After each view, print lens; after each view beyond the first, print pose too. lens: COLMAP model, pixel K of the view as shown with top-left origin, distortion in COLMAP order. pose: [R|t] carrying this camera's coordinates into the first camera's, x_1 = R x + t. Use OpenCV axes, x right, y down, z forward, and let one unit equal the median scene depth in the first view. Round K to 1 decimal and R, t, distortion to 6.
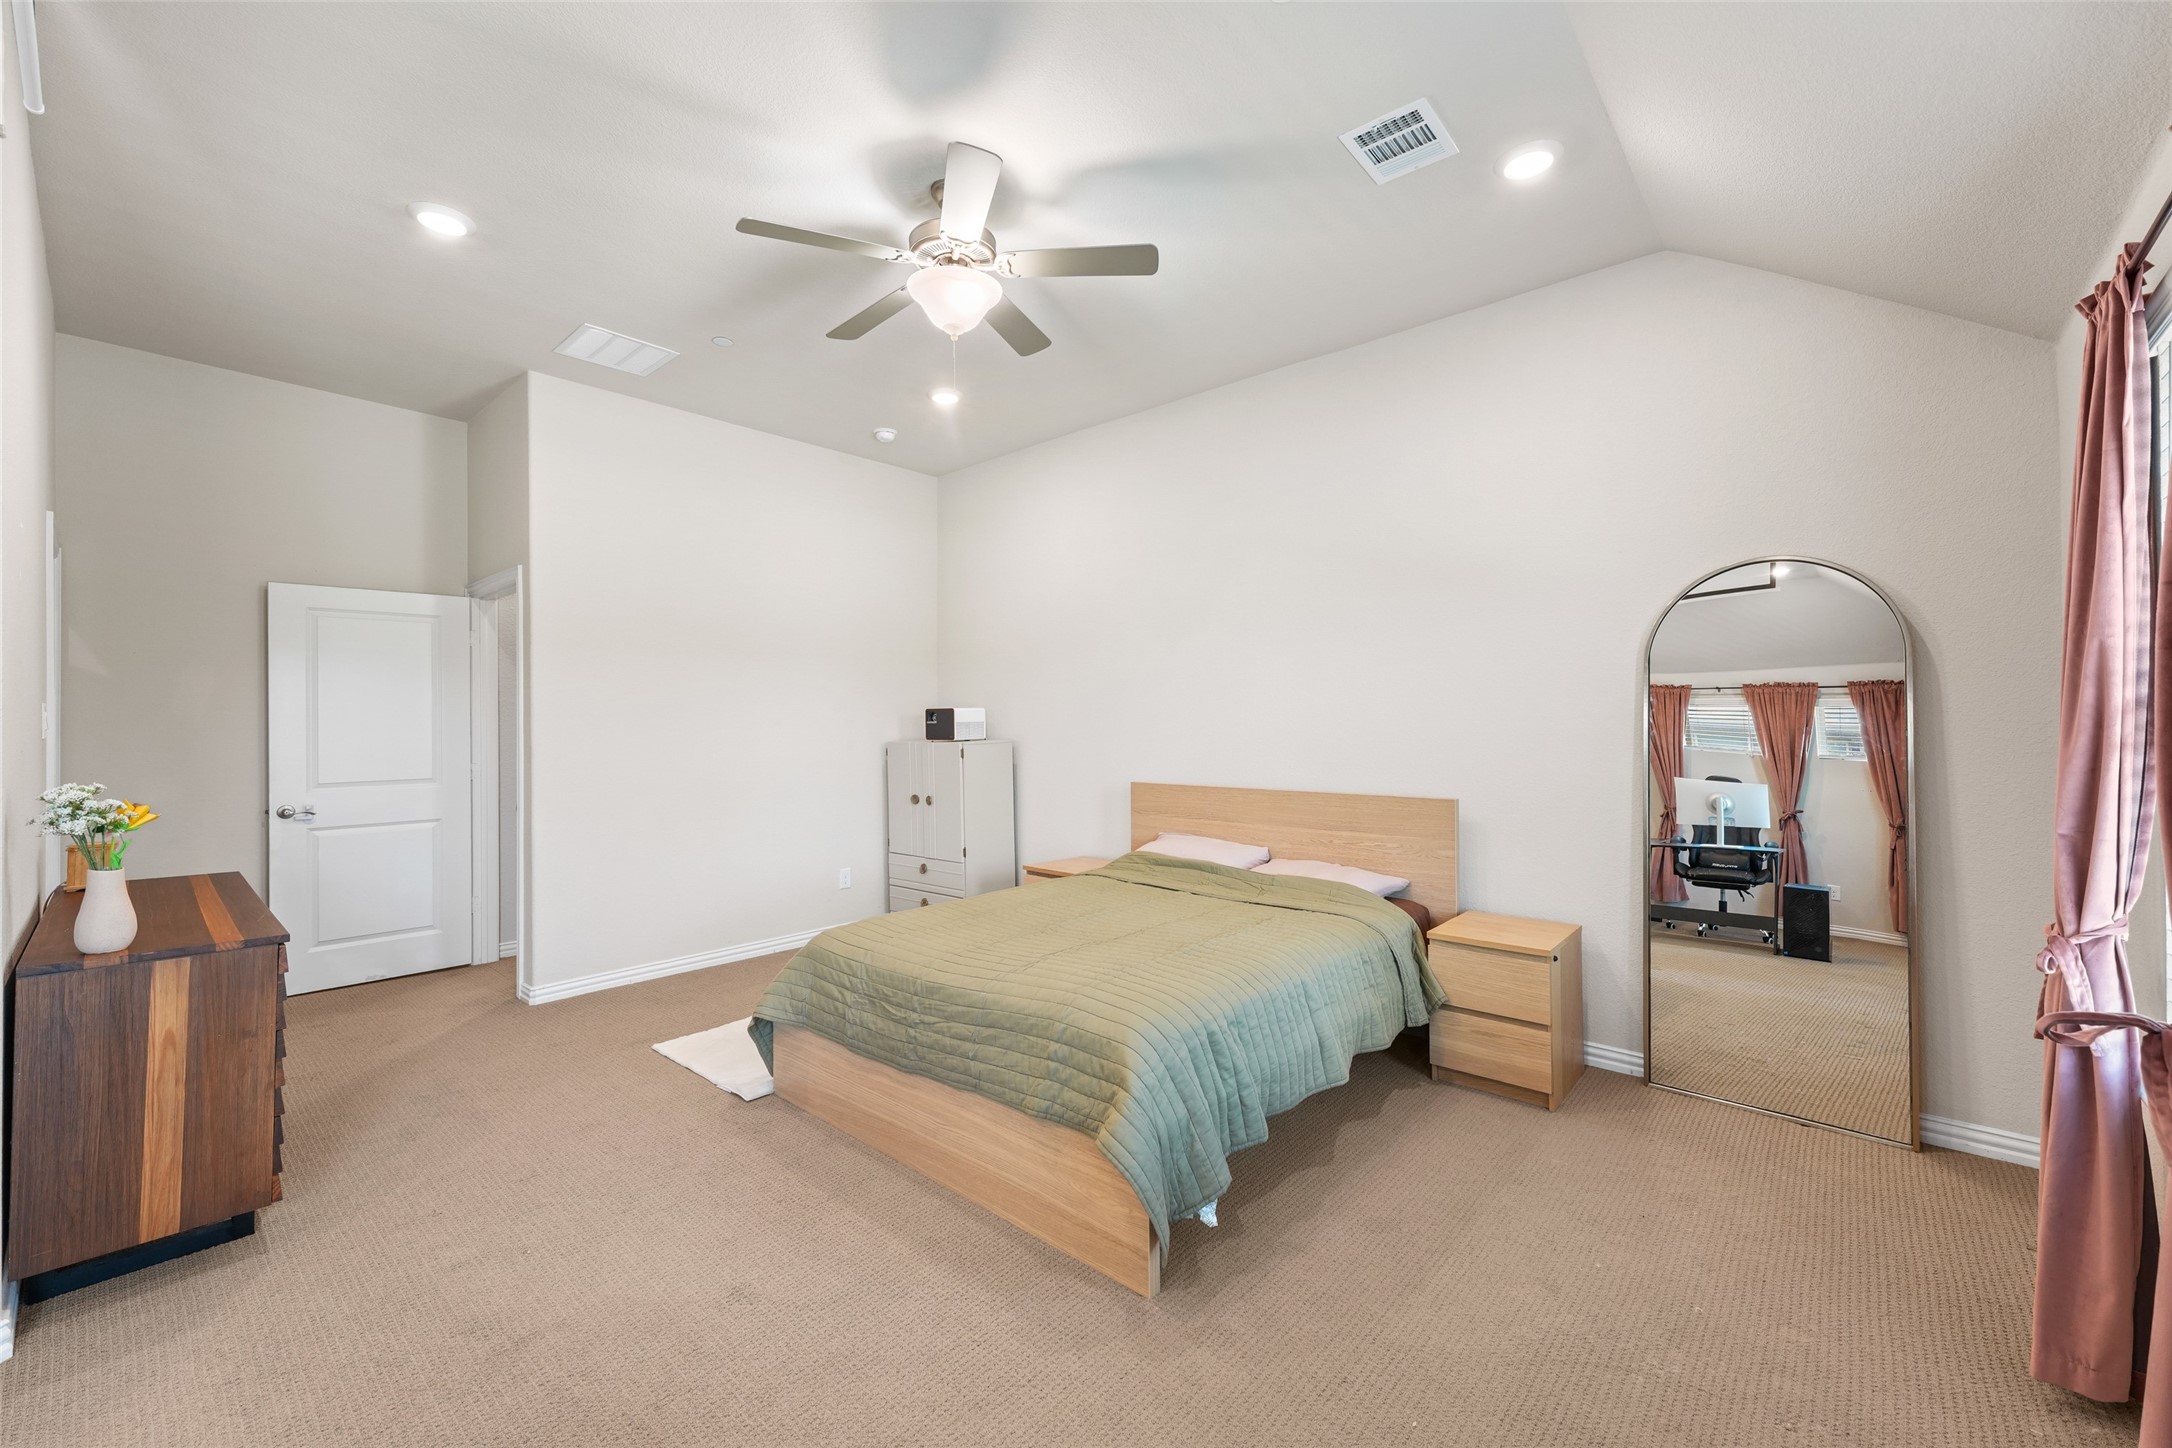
lens RADIAL K [[864.3, 0, 1083.3], [0, 864.3, 715.0], [0, 0, 1]] dist [0.001596, 0.000018]
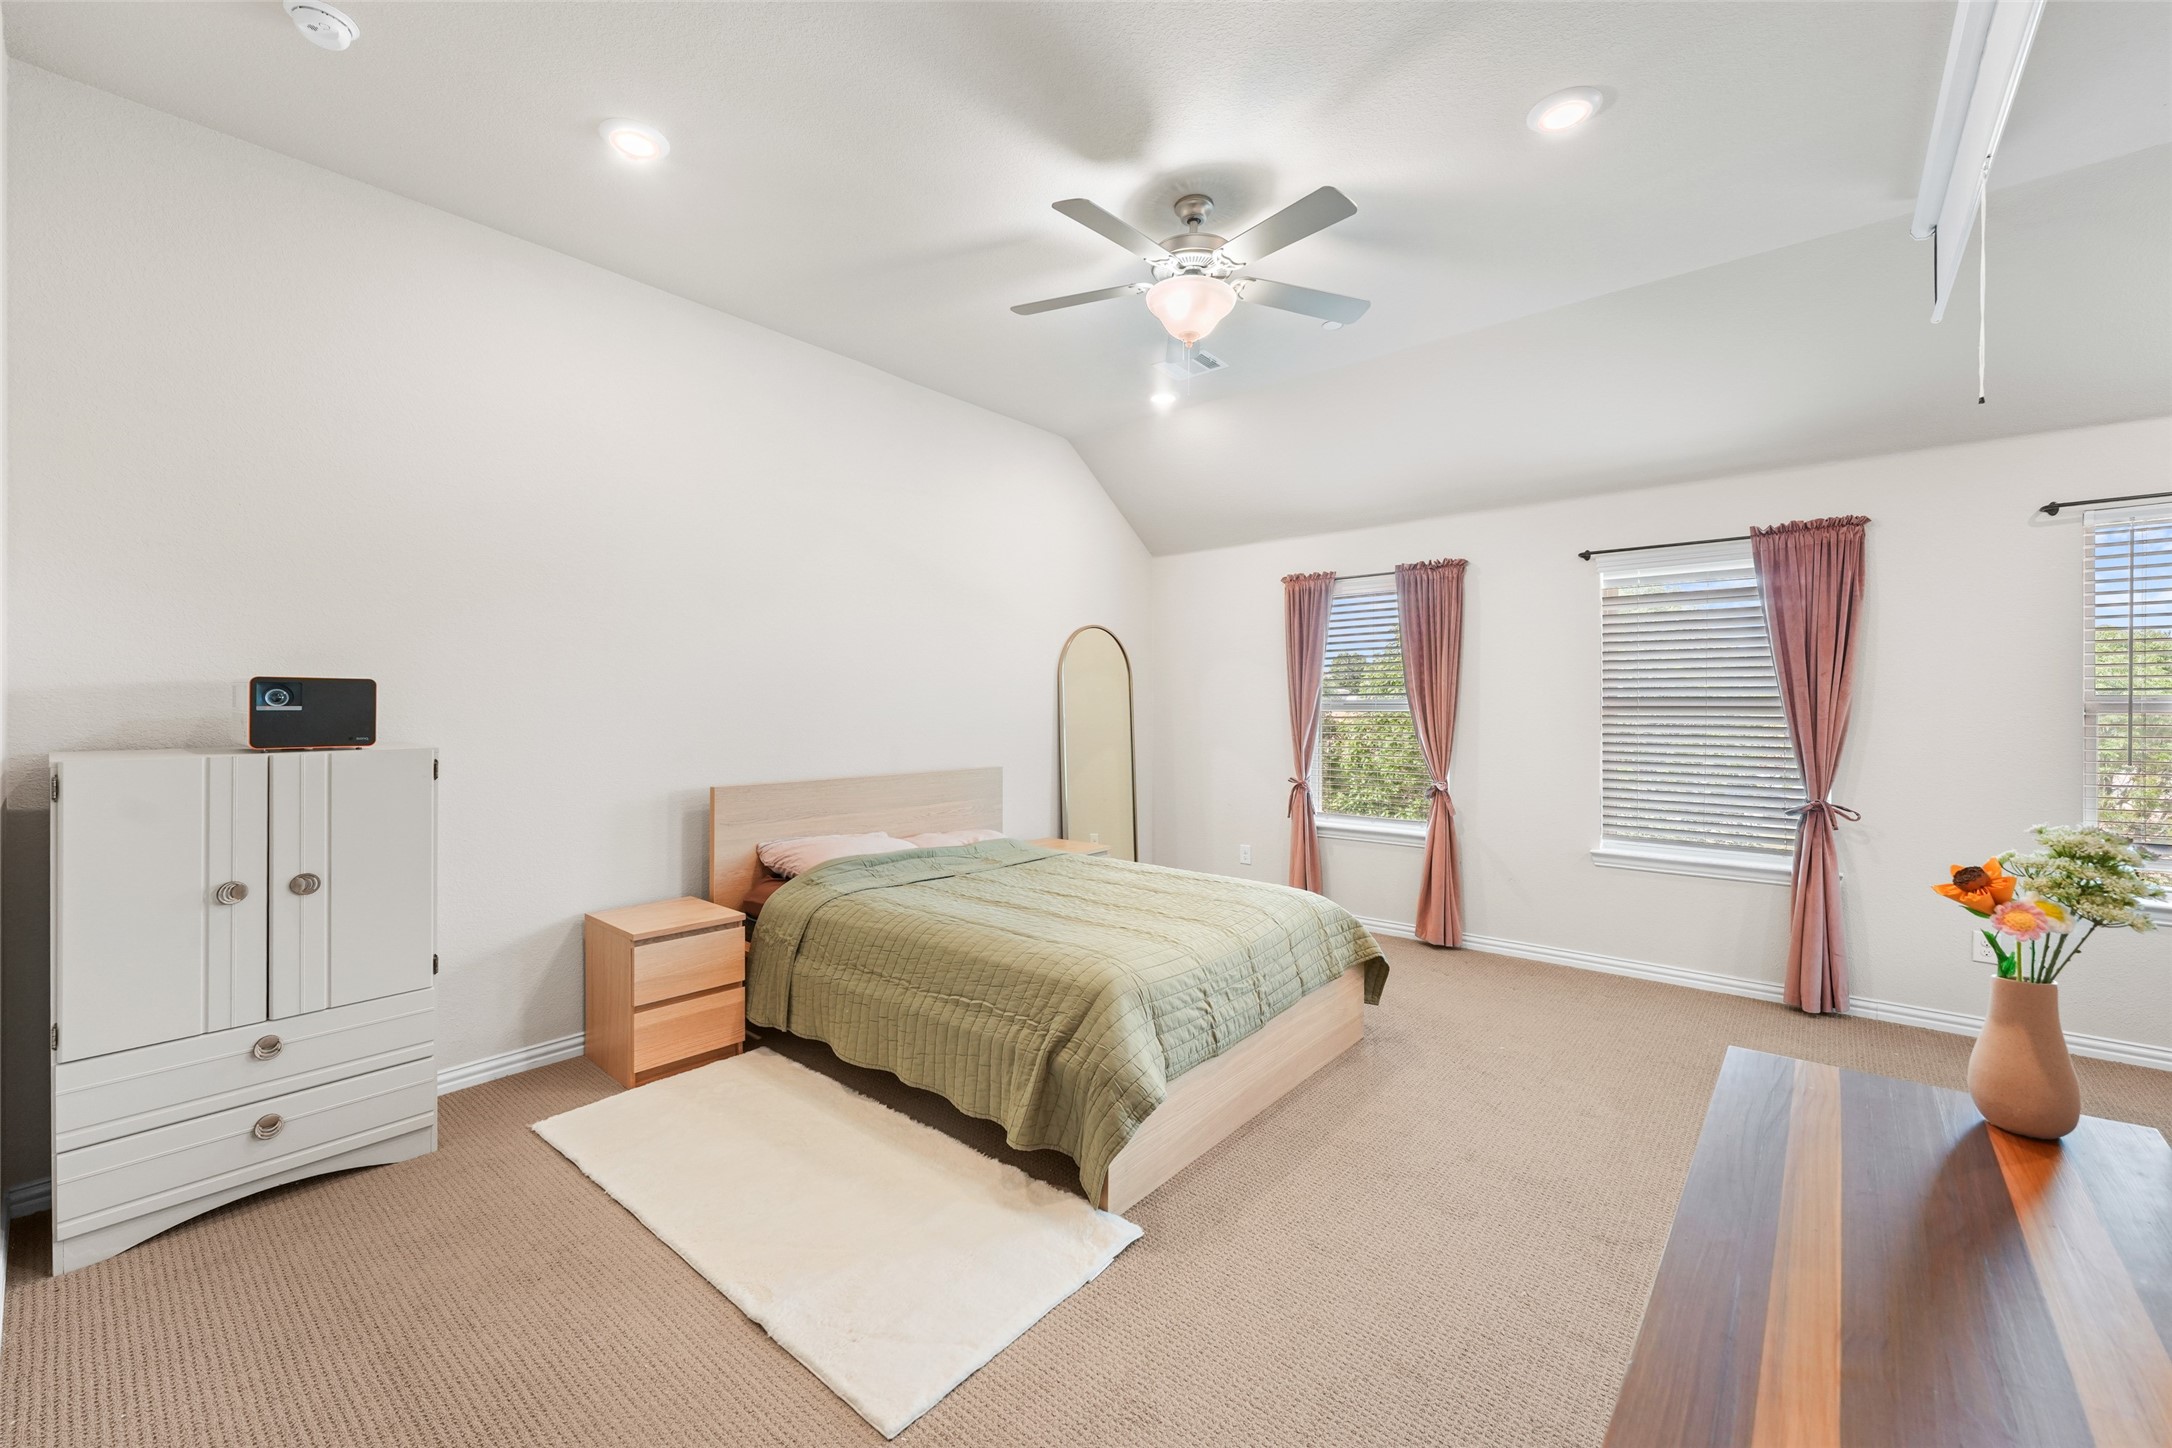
lens RADIAL K [[867.7, 0, 1072.0], [0, 867.7, 703.7], [0, 0, 1]] dist [0.000447, -0.000275]
pose [[-0.020248, 0.008381, 0.999760, -0.759275], [-0.010395, 0.999909, -0.008593, 0.006790], [-0.999741, -0.010567, -0.020159, 0.734480]]
